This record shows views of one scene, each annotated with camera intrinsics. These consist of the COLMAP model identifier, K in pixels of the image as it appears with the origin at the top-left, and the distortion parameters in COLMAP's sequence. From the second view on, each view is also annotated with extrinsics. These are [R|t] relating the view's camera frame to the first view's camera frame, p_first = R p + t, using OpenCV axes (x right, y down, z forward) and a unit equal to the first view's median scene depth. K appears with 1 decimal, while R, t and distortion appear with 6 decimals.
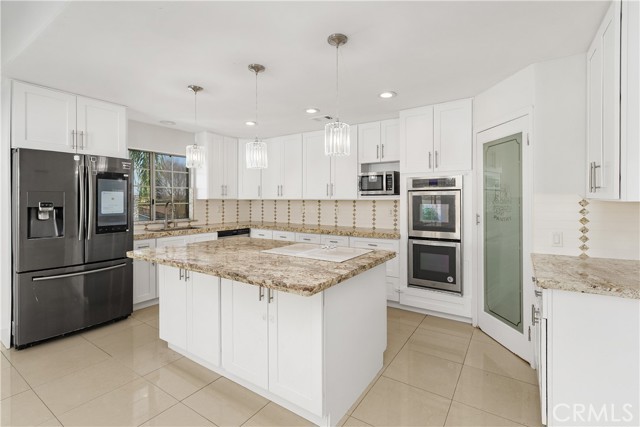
lens RADIAL K [[291.4, 0, 322.6], [0, 291.4, 204.4], [0, 0, 1]] dist [0.011178, 0.000015]
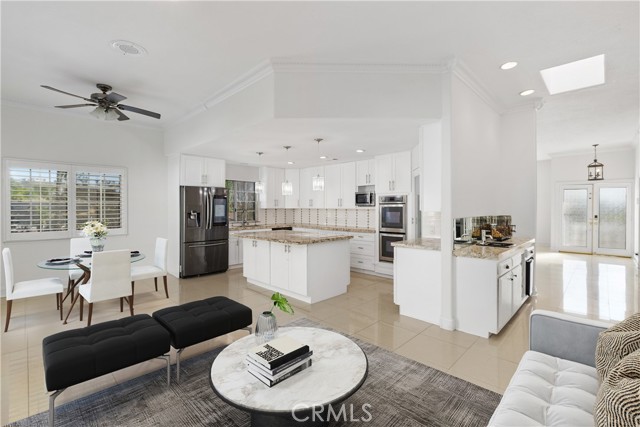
lens RADIAL K [[285.0, 0, 320.0], [0, 285.0, 213.5], [0, 0, 1]] dist [-0.000058, -0.000008]
pose [[0.980624, 0.003892, -0.195859, 0.280835], [-0.002721, 0.999977, 0.006249, -0.001126], [0.195879, -0.005595, 0.980612, -0.663023]]
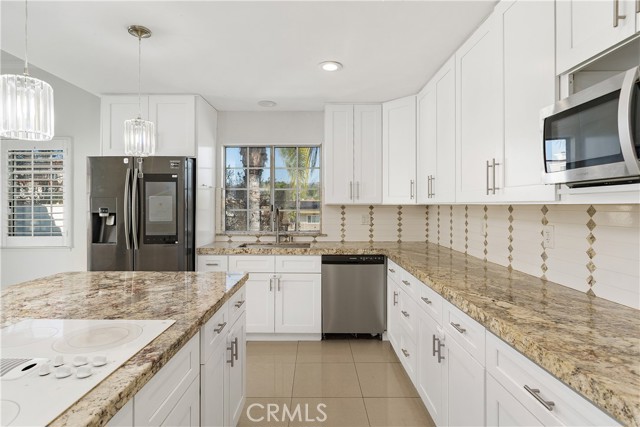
lens RADIAL K [[342.3, 0, 318.6], [0, 342.3, 209.0], [0, 0, 1]] dist [0.002590, 0.000210]
pose [[0.548664, 0.006882, -0.836015, 0.344881], [-0.011818, 0.999930, 0.000475, -0.010390], [0.835960, 0.009619, 0.548707, 0.759820]]
